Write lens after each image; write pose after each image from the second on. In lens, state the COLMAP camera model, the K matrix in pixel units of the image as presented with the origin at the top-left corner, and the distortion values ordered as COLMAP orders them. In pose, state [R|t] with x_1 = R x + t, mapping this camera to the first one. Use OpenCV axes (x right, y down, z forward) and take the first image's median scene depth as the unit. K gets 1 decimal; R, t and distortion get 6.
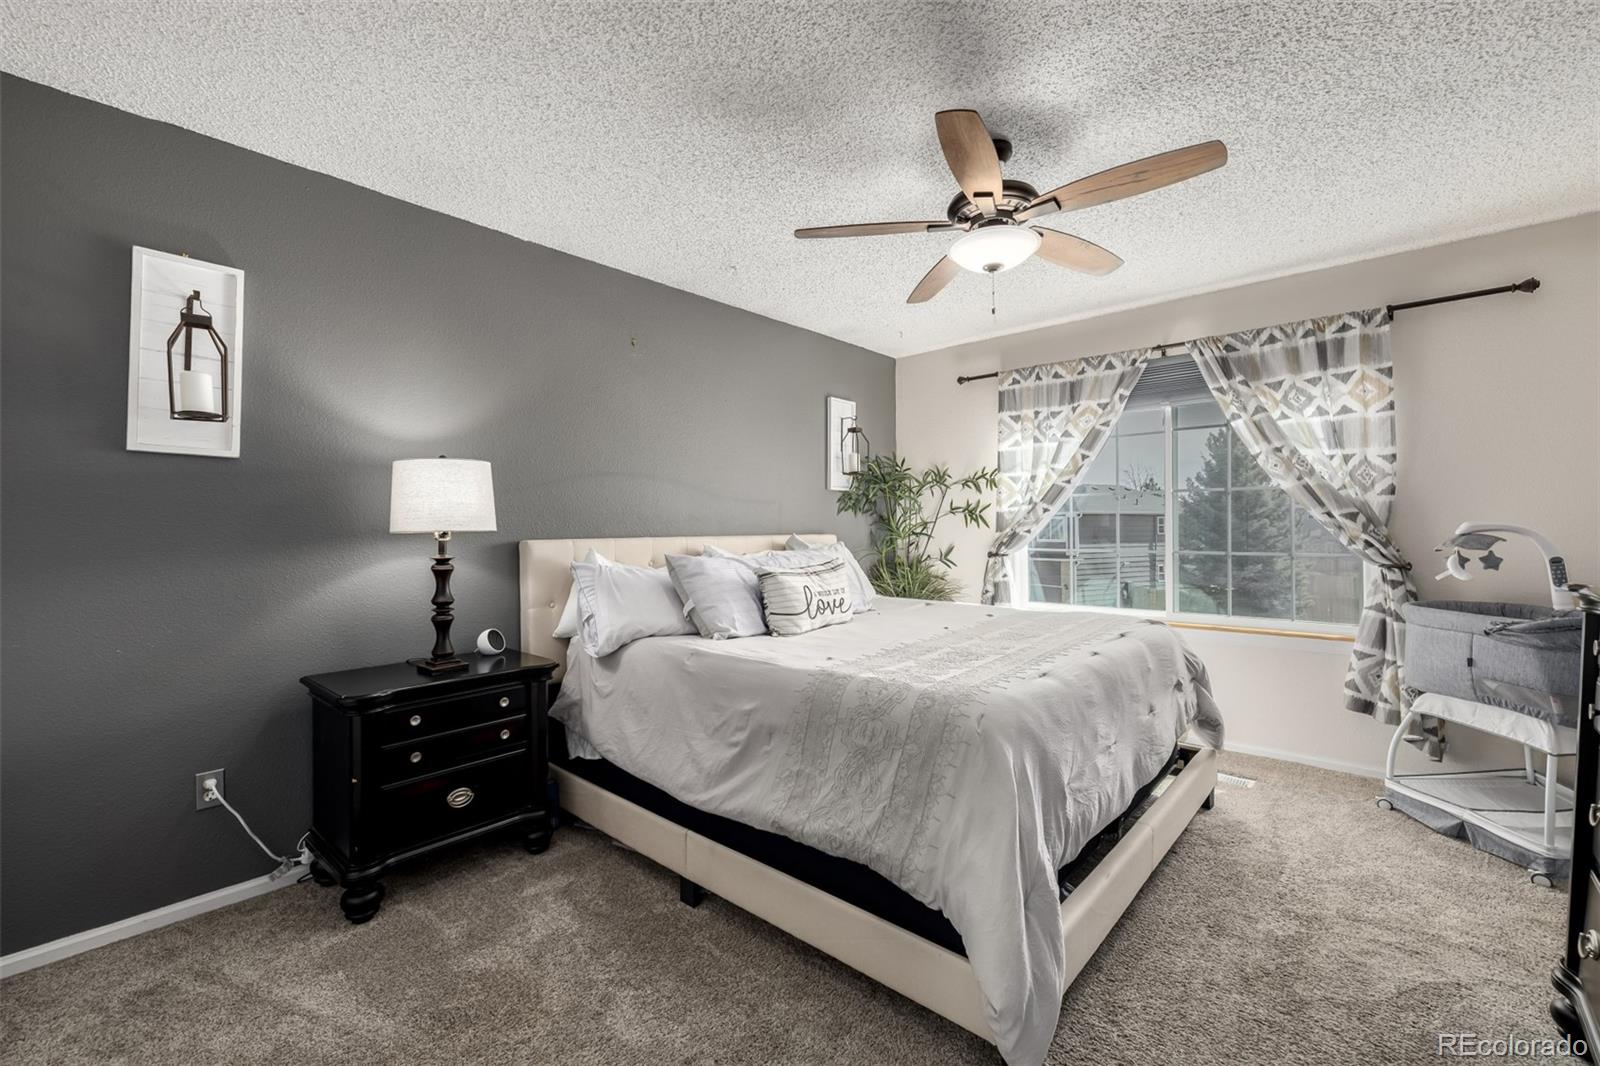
lens RADIAL K [[681.8, 0, 804.1], [0, 681.8, 523.7], [0, 0, 1]] dist [0.001584, -0.000072]
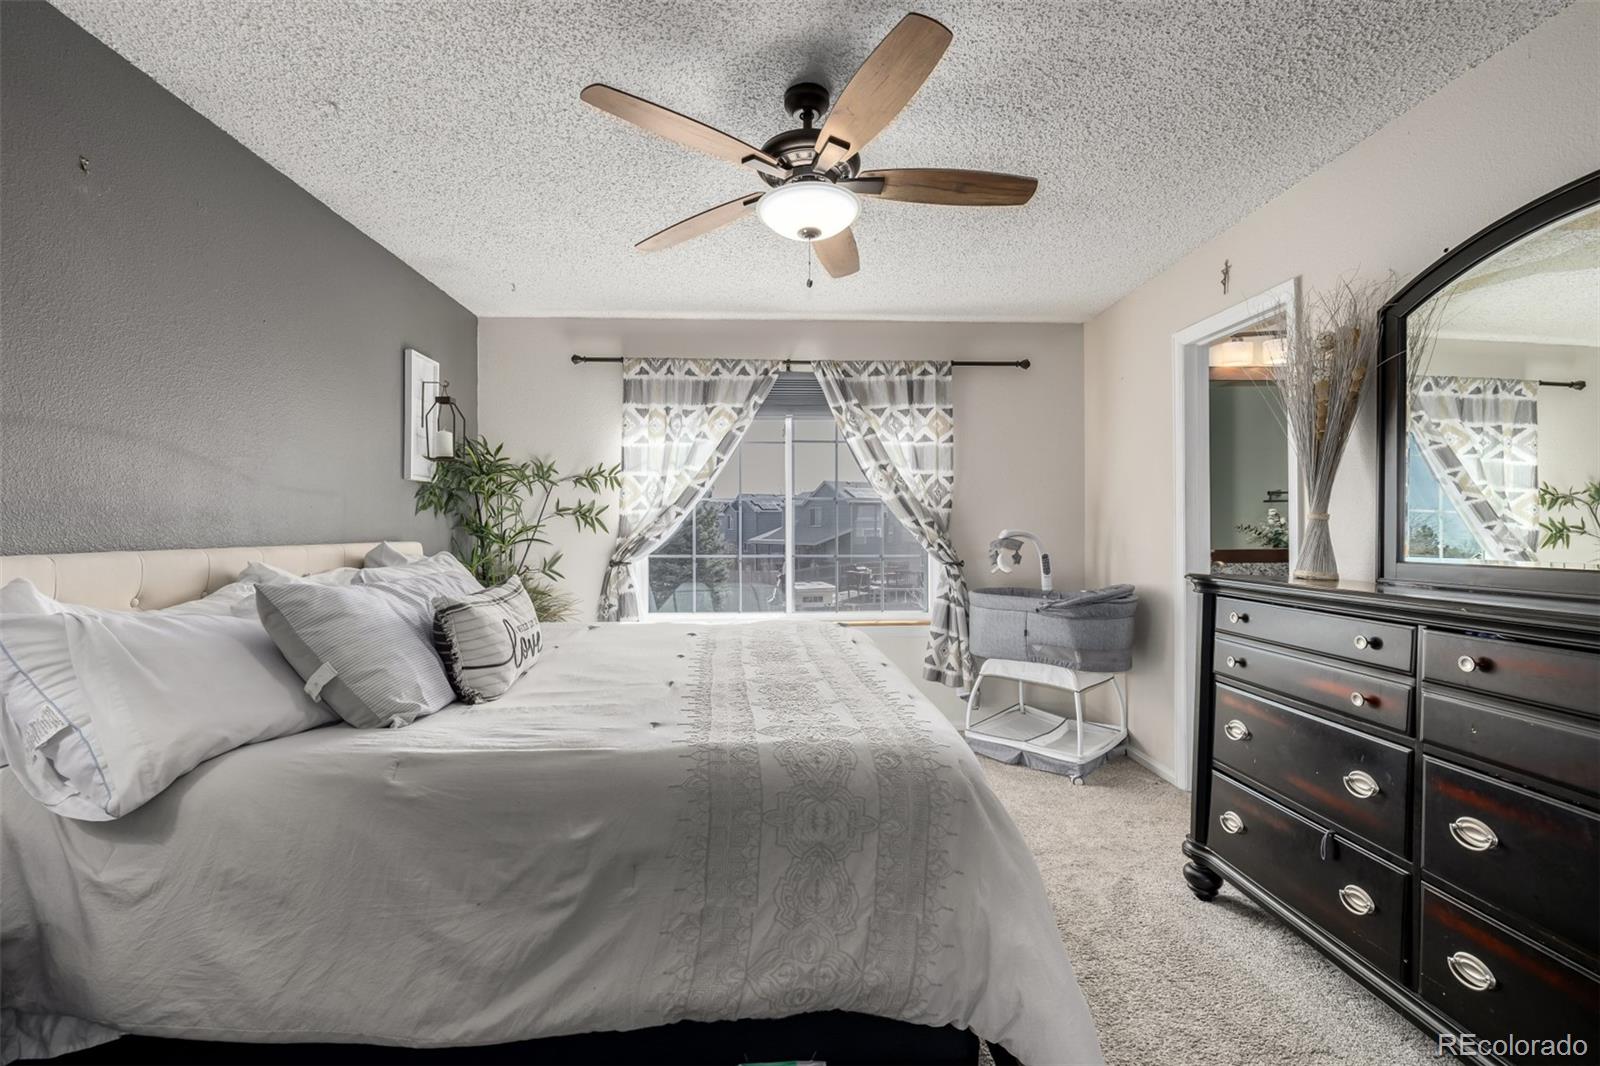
lens RADIAL K [[681.8, 0, 804.1], [0, 681.8, 523.7], [0, 0, 1]] dist [0.001584, -0.000072]
pose [[0.707717, 0.010657, 0.706416, -0.227637], [-0.007072, 0.999943, -0.008000, -0.000349], [-0.706461, 0.000666, 0.707752, 0.267179]]
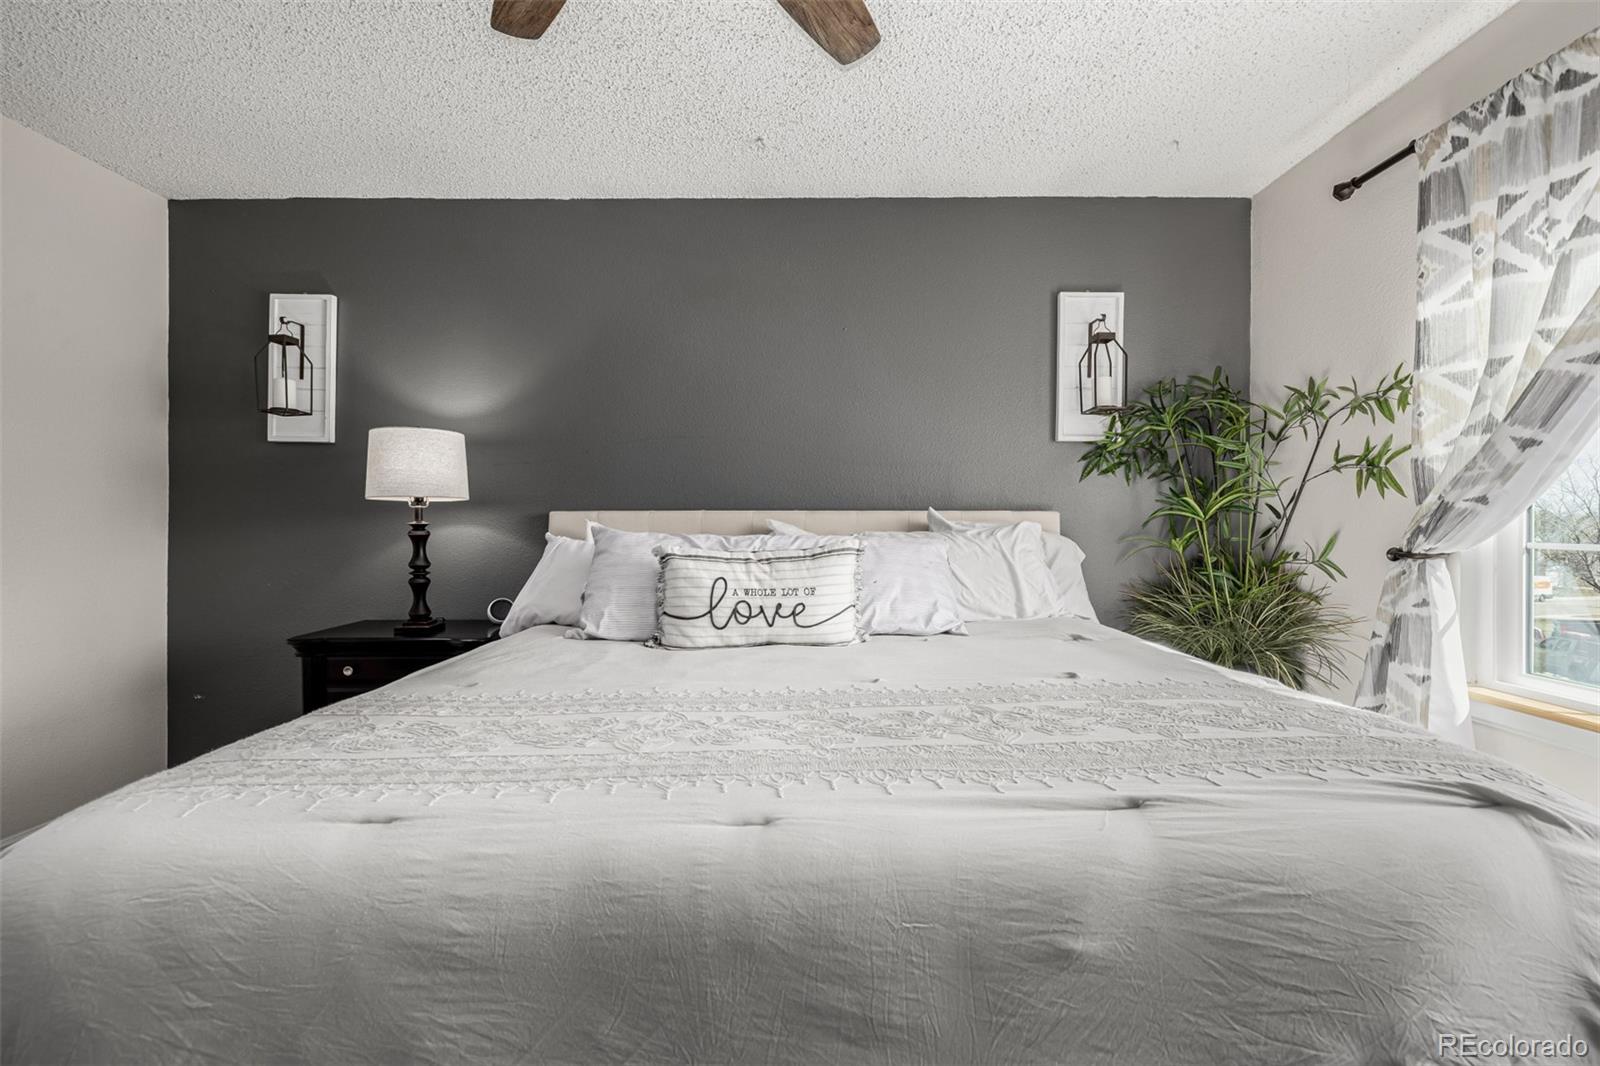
lens RADIAL K [[675.3, 0, 799.4], [0, 675.3, 525.5], [0, 0, 1]] dist [0.000594, -0.000094]
pose [[0.661102, 0.006957, -0.750264, 0.457715], [-0.001665, 0.999968, 0.007806, 0.030989], [0.750294, -0.003911, 0.661093, 0.538116]]
